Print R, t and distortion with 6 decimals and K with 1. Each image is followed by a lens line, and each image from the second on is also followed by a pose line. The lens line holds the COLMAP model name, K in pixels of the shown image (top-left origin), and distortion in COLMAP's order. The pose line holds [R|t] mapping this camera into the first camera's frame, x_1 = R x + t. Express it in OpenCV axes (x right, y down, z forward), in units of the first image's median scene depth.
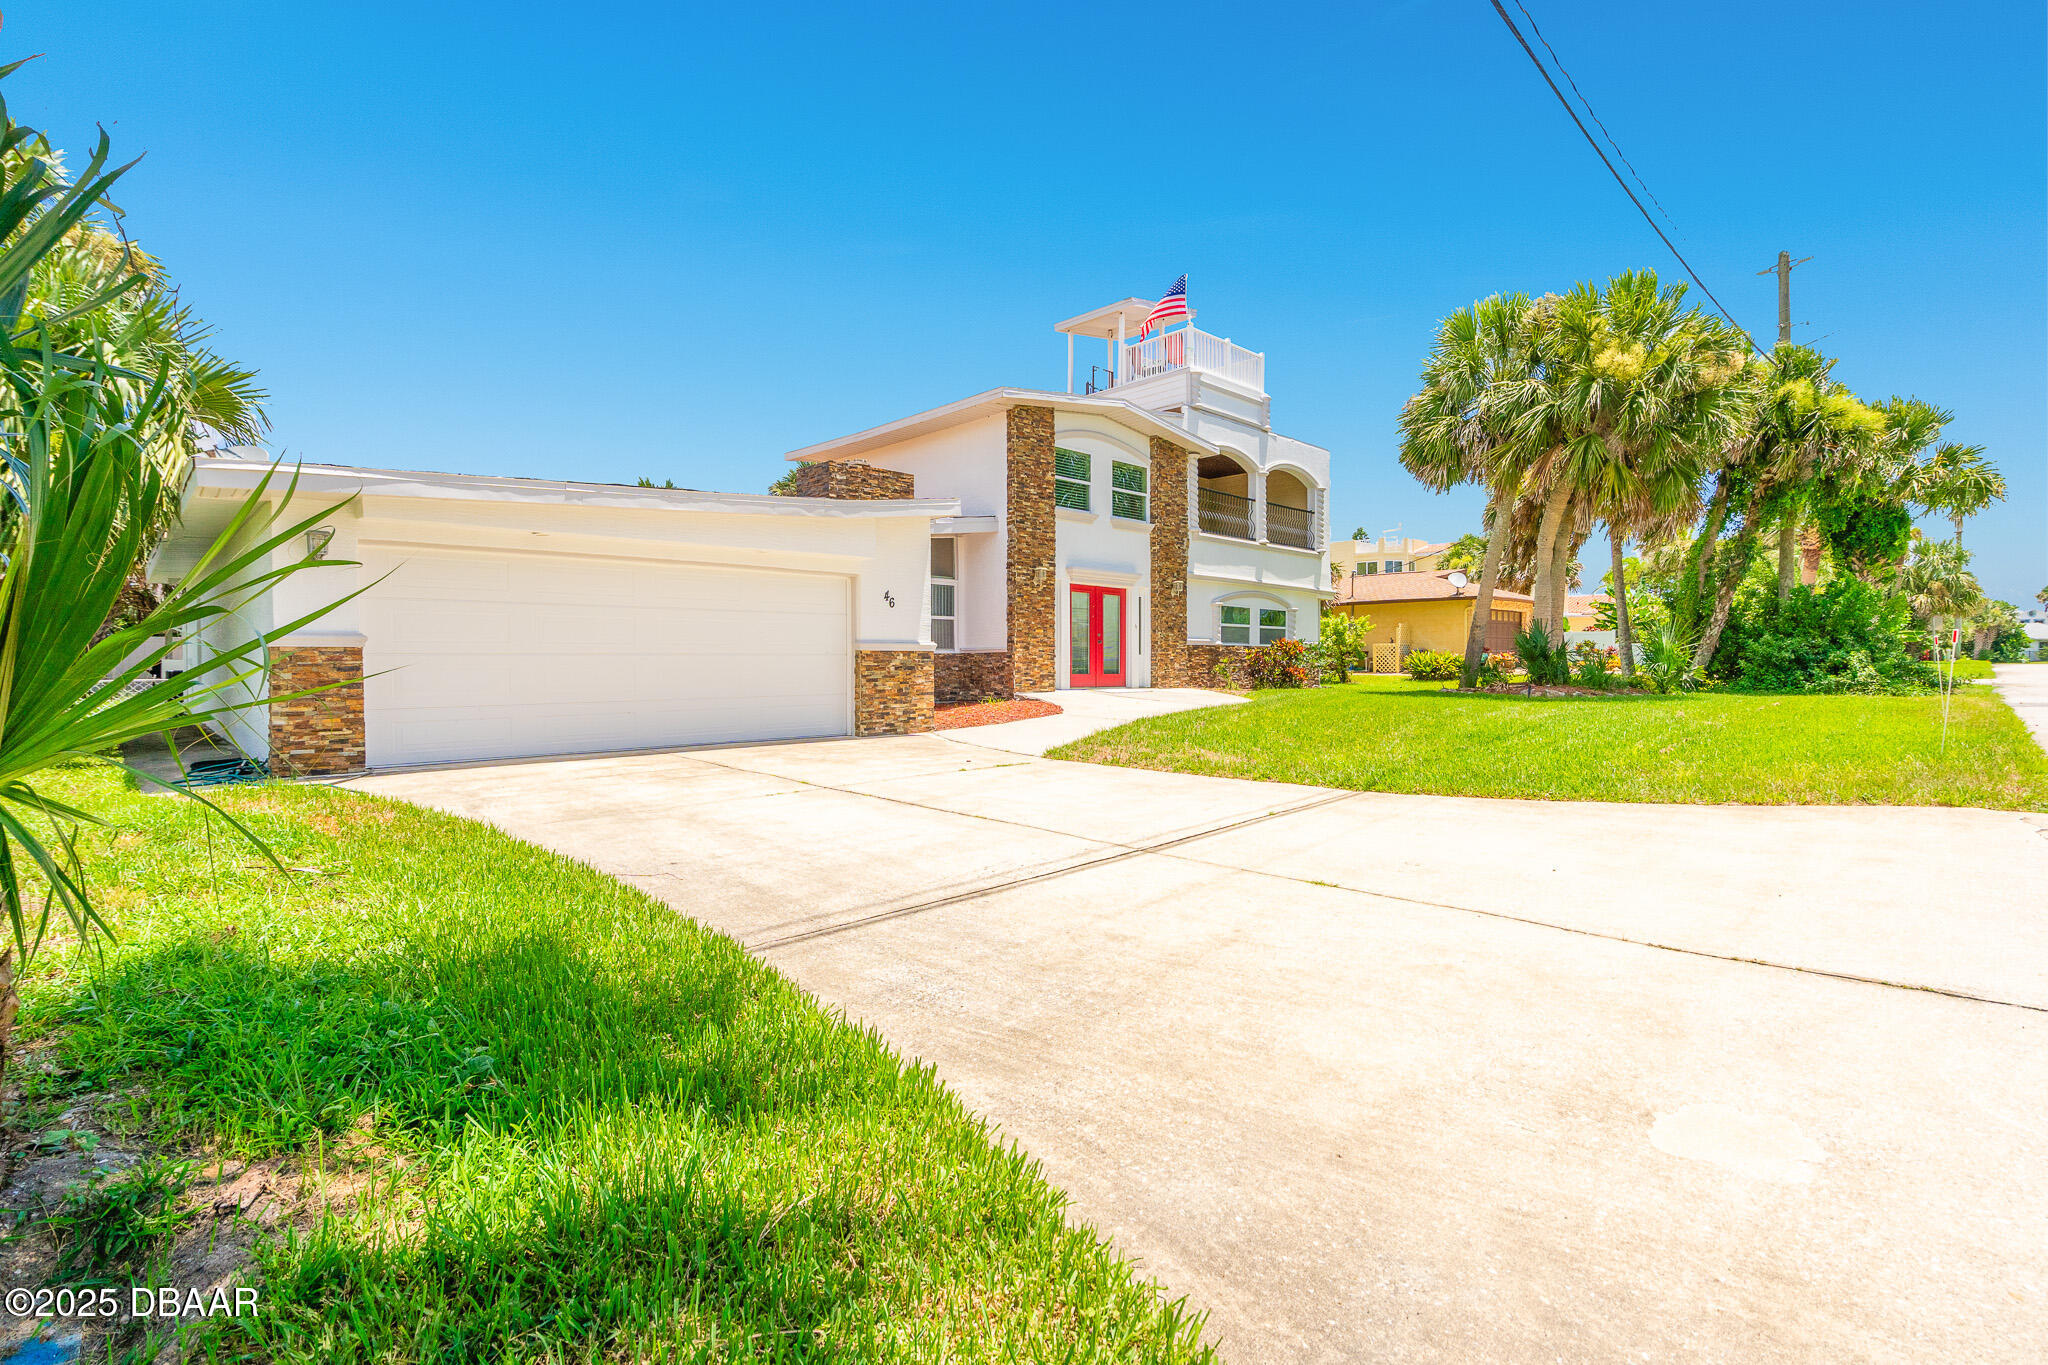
lens RADIAL K [[941.3, 0, 1031.5], [0, 941.3, 665.5], [0, 0, 1]] dist [-0.001895, 0.000121]
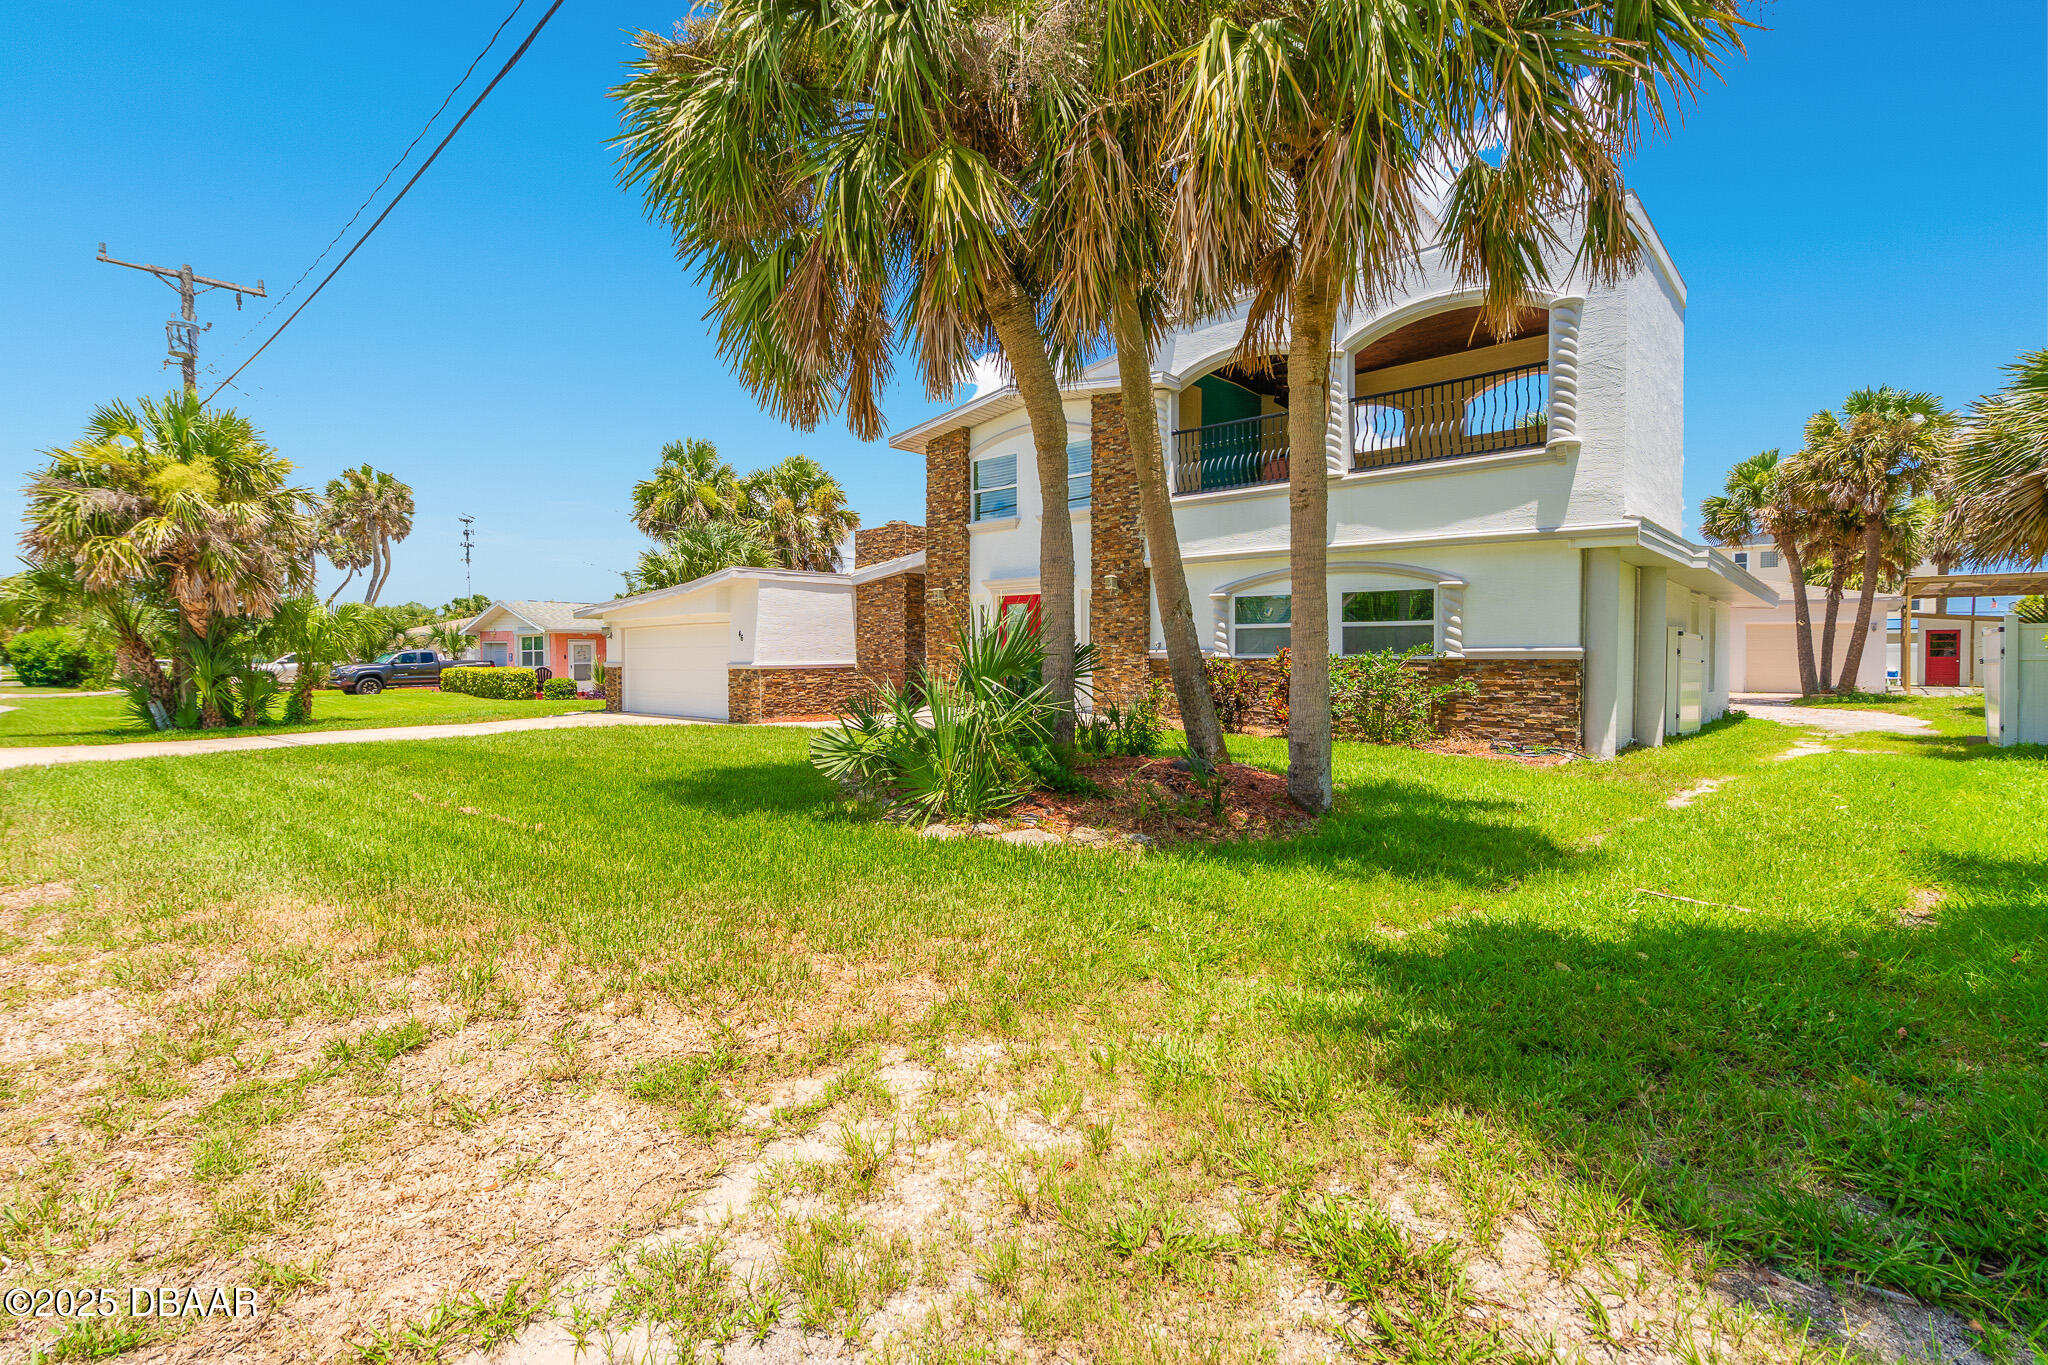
lens RADIAL K [[941.3, 0, 1031.5], [0, 941.3, 665.5], [0, 0, 1]] dist [-0.001895, 0.000121]
pose [[0.052387, 0.016369, -0.998493, 0.935789], [0.001588, 0.999863, 0.016475, -0.030291], [0.998626, -0.002449, 0.052353, 0.917212]]
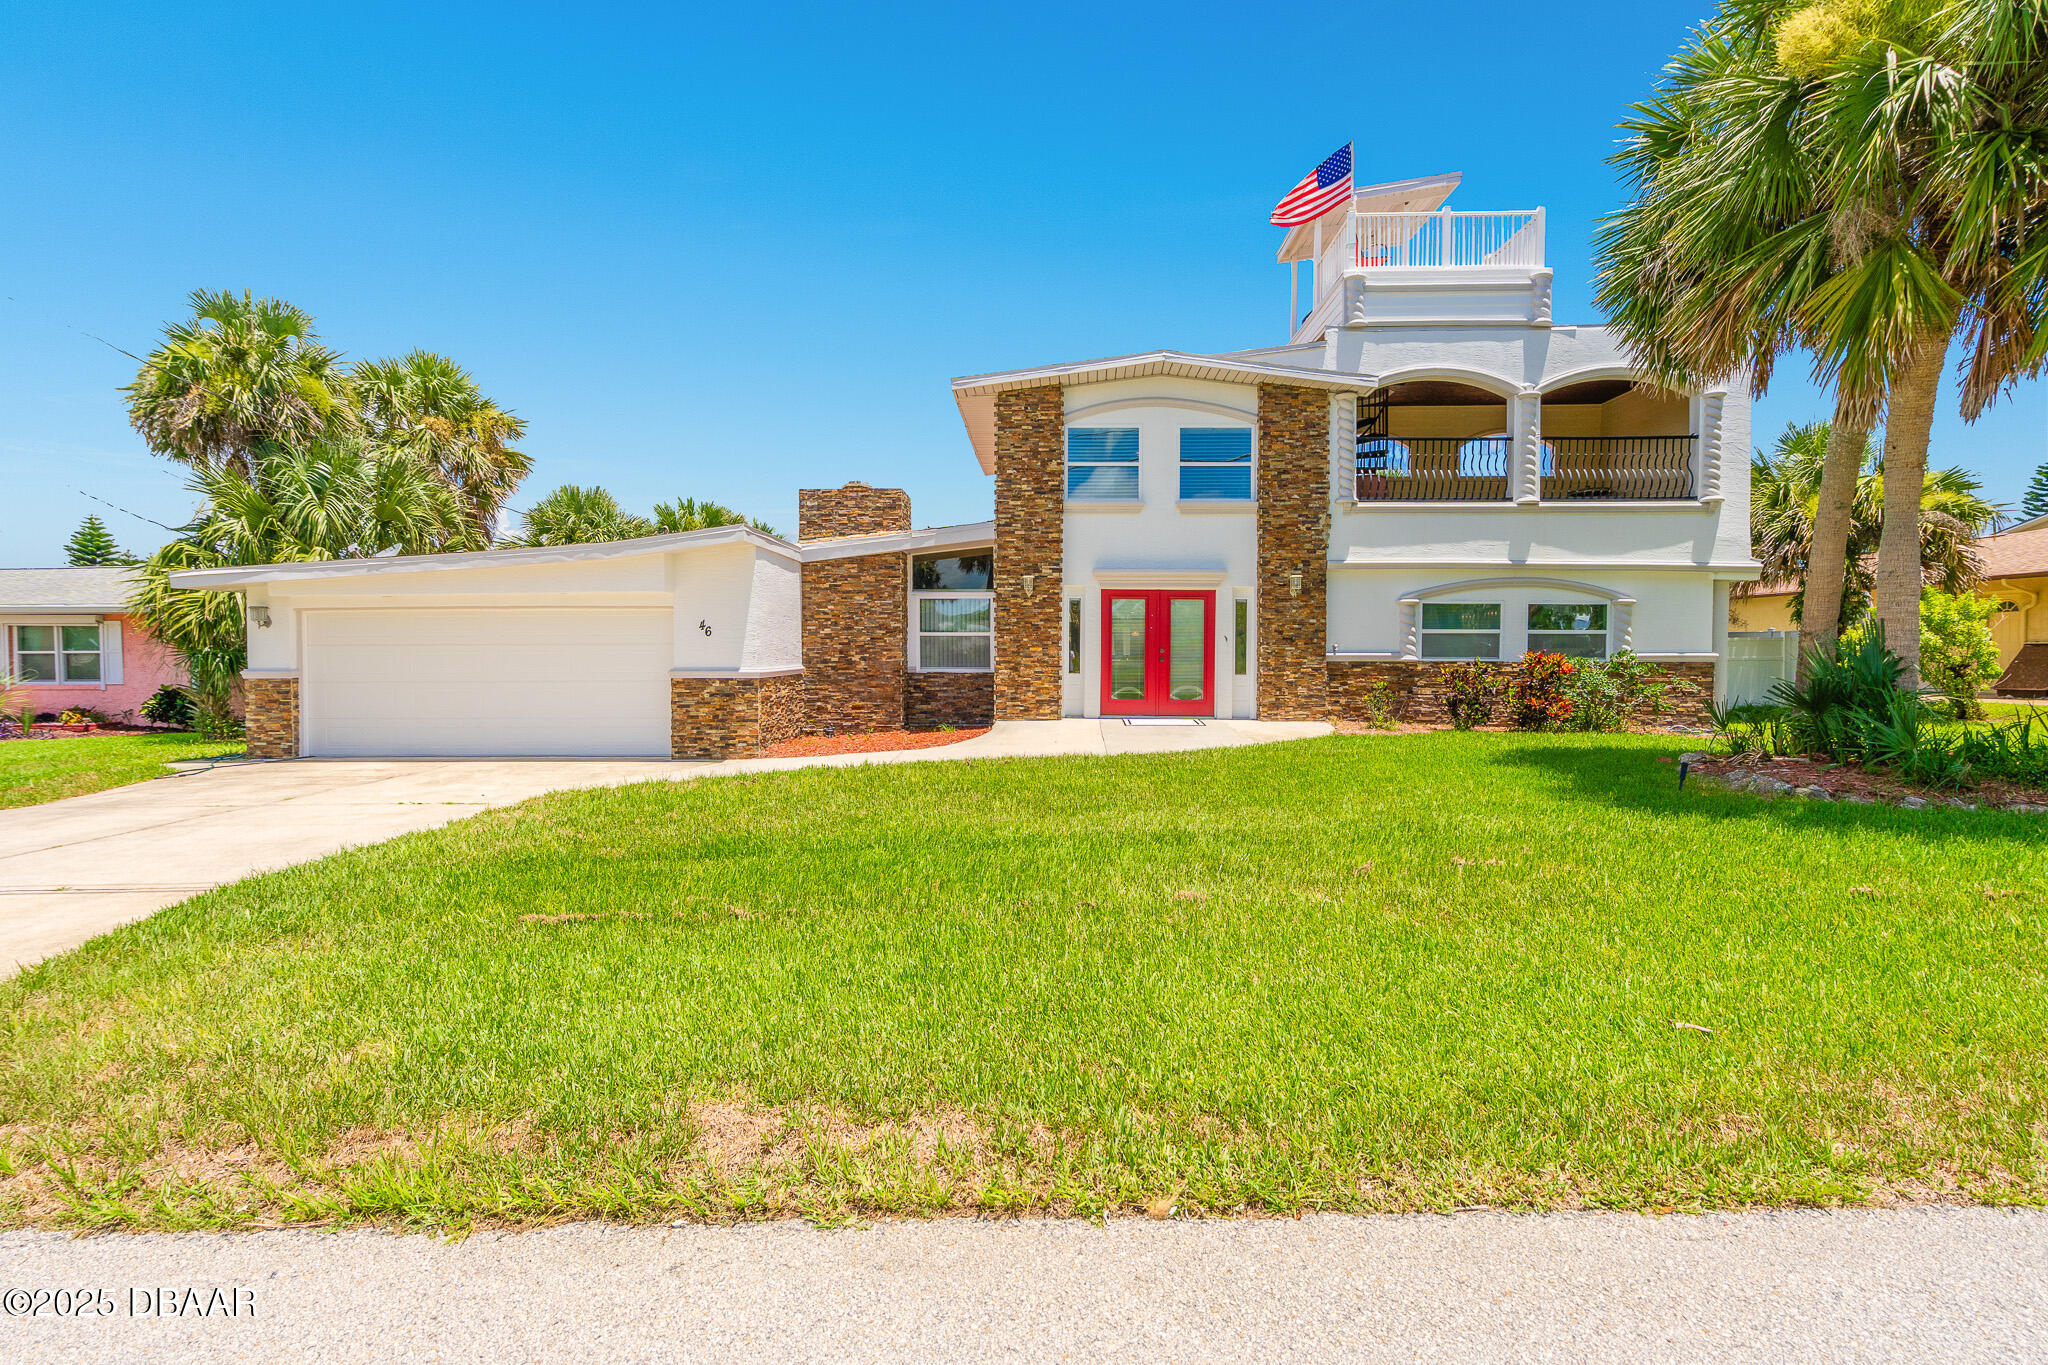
lens RADIAL K [[941.3, 0, 1031.5], [0, 941.3, 665.5], [0, 0, 1]] dist [-0.001895, 0.000121]
pose [[0.696577, 0.012760, -0.717368, 0.550861], [-0.003928, 0.999895, 0.013972, -0.029699], [0.717471, -0.006915, 0.696554, 0.352380]]
